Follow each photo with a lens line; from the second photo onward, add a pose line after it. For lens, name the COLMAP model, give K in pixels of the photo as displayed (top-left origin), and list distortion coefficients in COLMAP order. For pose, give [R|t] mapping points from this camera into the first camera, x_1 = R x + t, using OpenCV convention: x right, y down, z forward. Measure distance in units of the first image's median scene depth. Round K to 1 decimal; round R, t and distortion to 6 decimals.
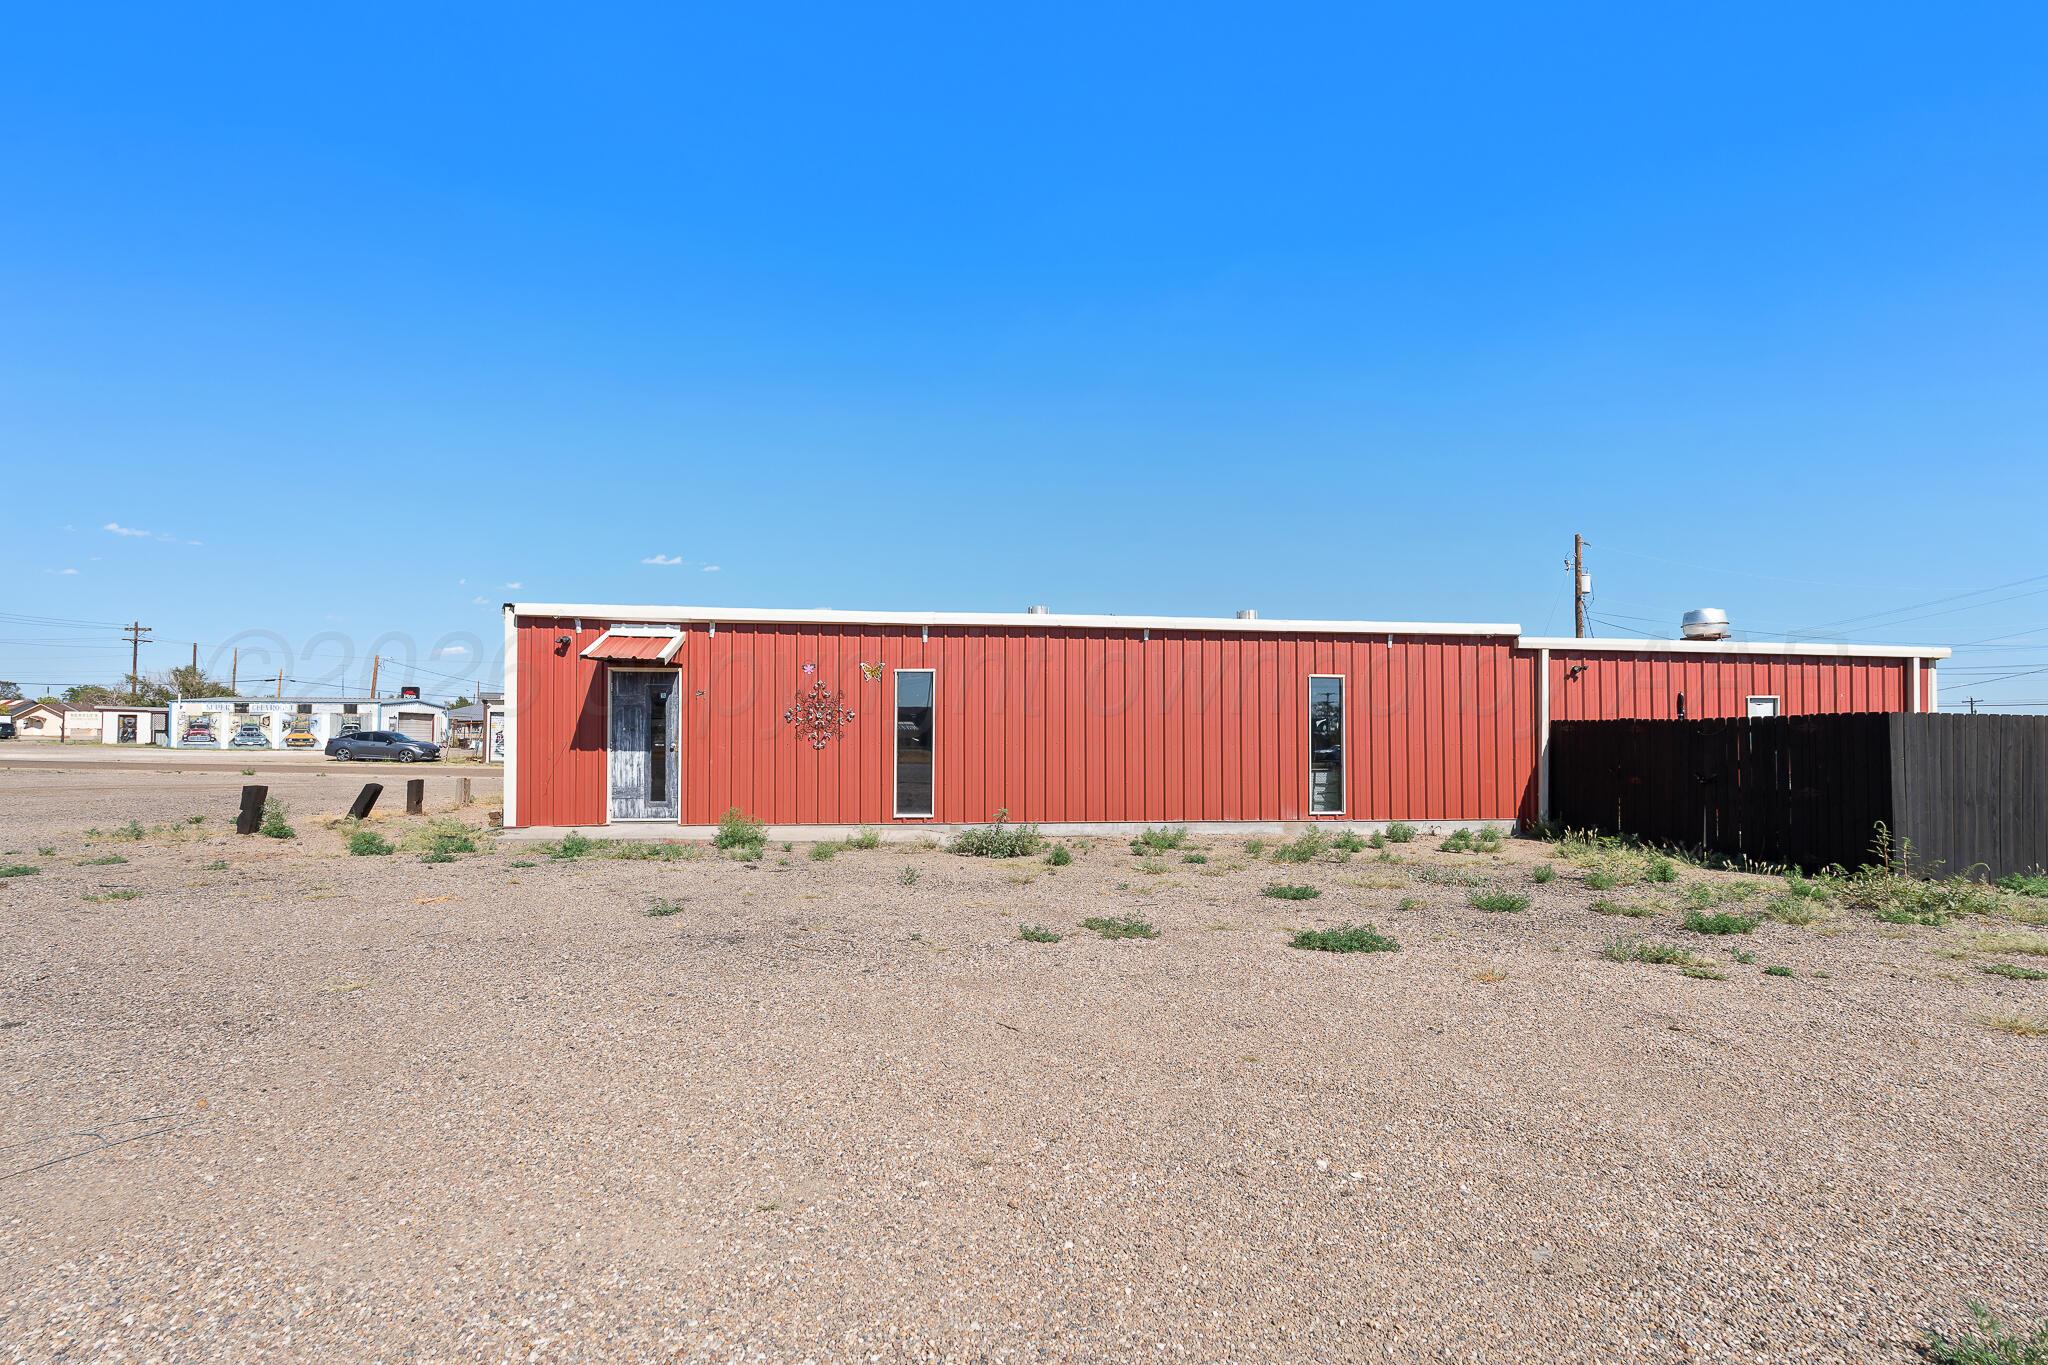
lens RADIAL K [[902.4, 0, 1025.9], [0, 902.4, 689.1], [0, 0, 1]] dist [-0.005537, 0.000958]
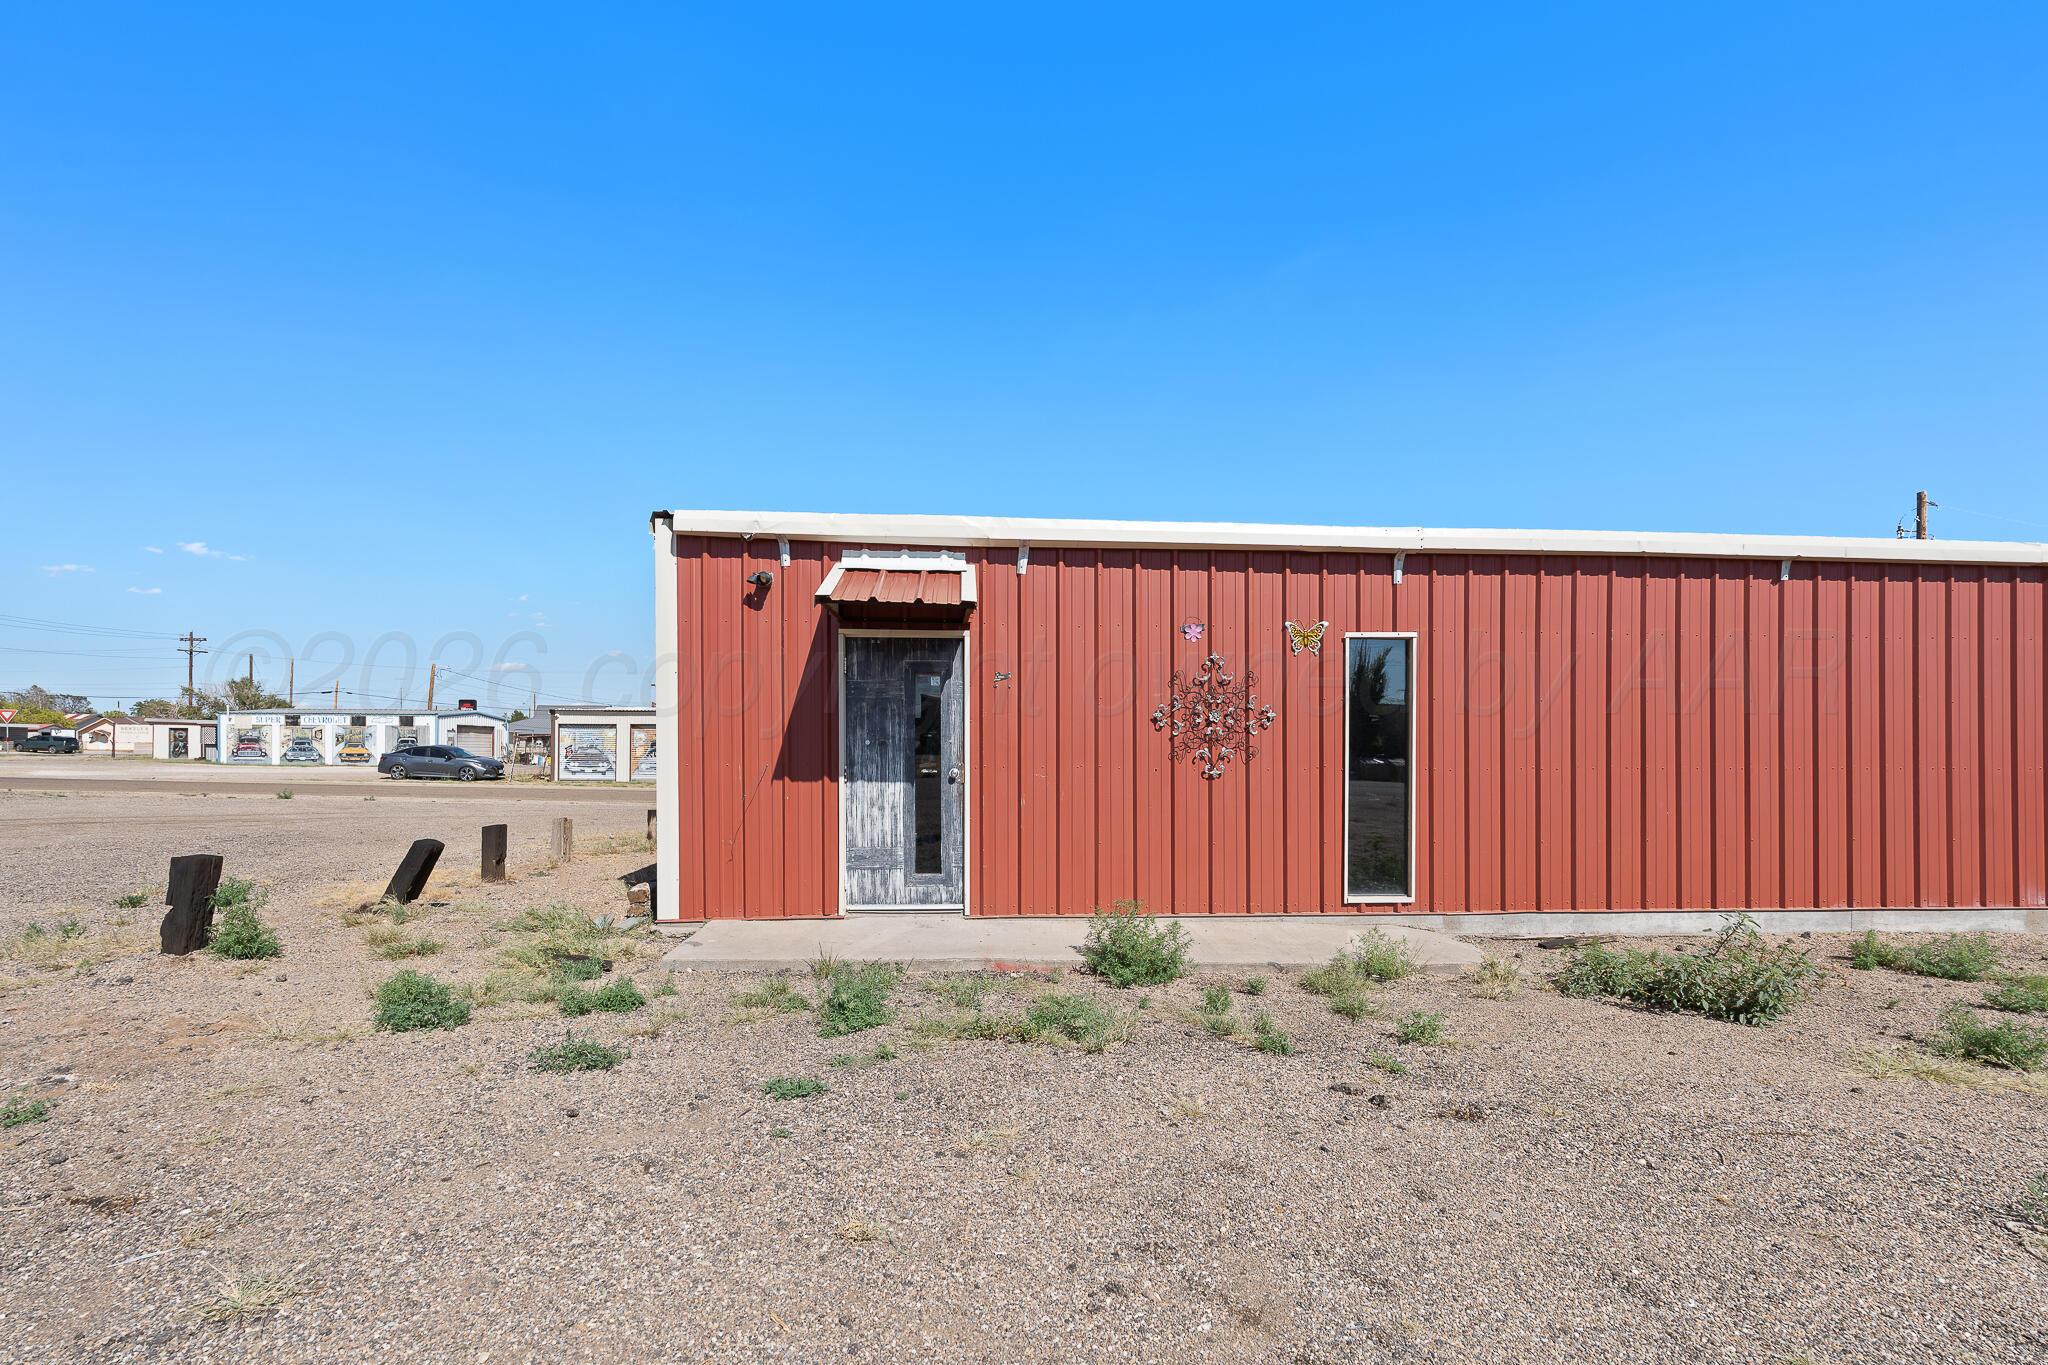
lens RADIAL K [[902.4, 0, 1013.6], [0, 902.4, 723.2], [0, 0, 1]] dist [-0.005537, 0.000958]
pose [[0.998580, -0.001605, -0.053242, -0.316690], [0.002804, 0.999744, 0.022459, 0.020114], [0.053193, -0.022577, 0.998329, 0.442015]]
